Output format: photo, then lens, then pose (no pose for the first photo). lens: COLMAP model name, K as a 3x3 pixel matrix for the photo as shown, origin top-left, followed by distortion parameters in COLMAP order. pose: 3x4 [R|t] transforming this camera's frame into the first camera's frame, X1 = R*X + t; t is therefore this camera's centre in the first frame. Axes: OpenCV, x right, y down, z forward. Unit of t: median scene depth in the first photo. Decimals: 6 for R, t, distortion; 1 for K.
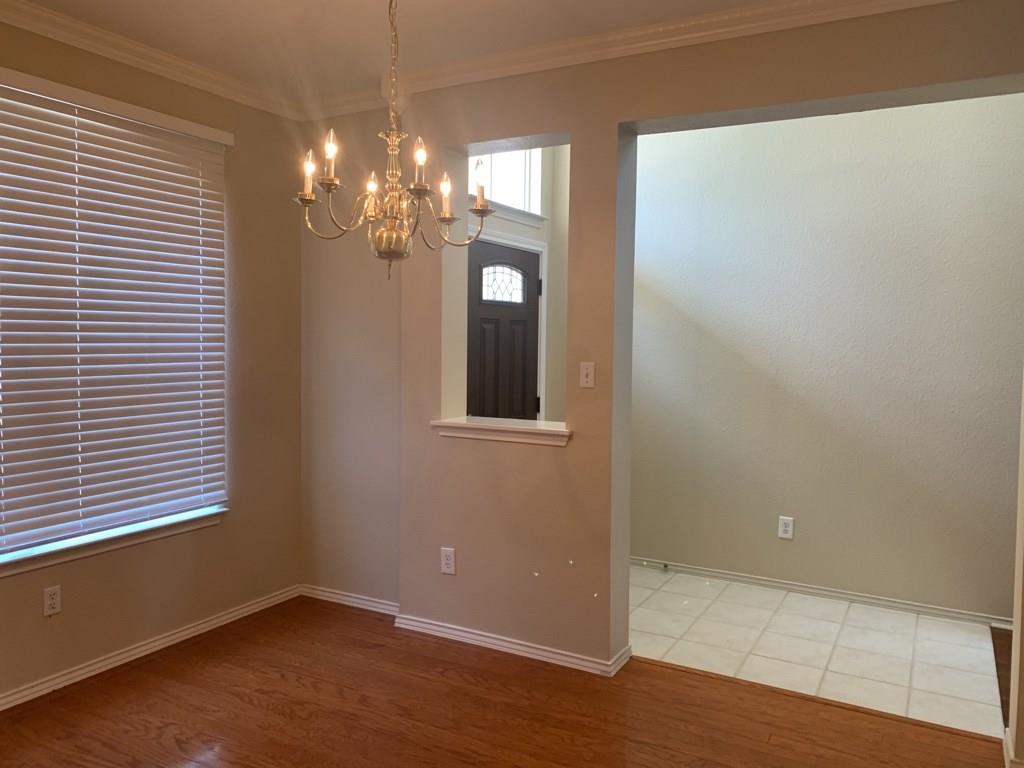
lens RADIAL K [[792.7, 0, 511.0], [0, 792.7, 371.3], [0, 0, 1]] dist [0.013706, -0.012576]
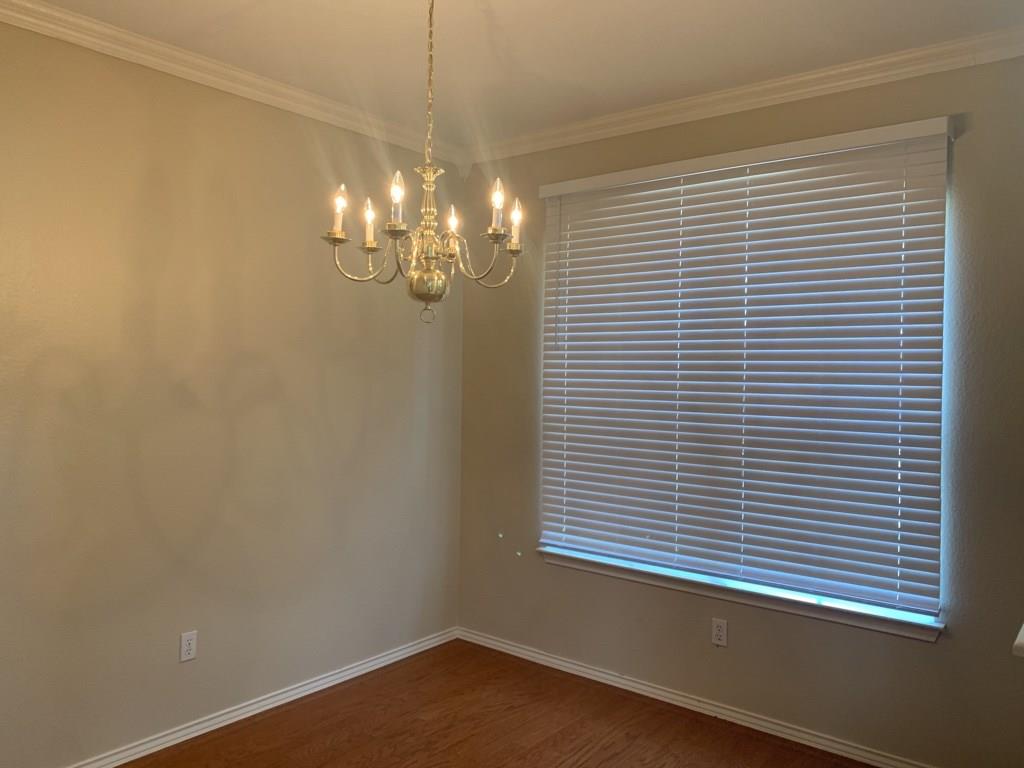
lens RADIAL K [[792.7, 0, 511.0], [0, 792.7, 371.3], [0, 0, 1]] dist [0.013706, -0.012576]
pose [[-0.169649, -0.012323, -0.985427, 0.444908], [-0.059367, 0.998234, -0.002263, -0.036474], [0.983715, 0.058118, -0.170081, 0.743084]]
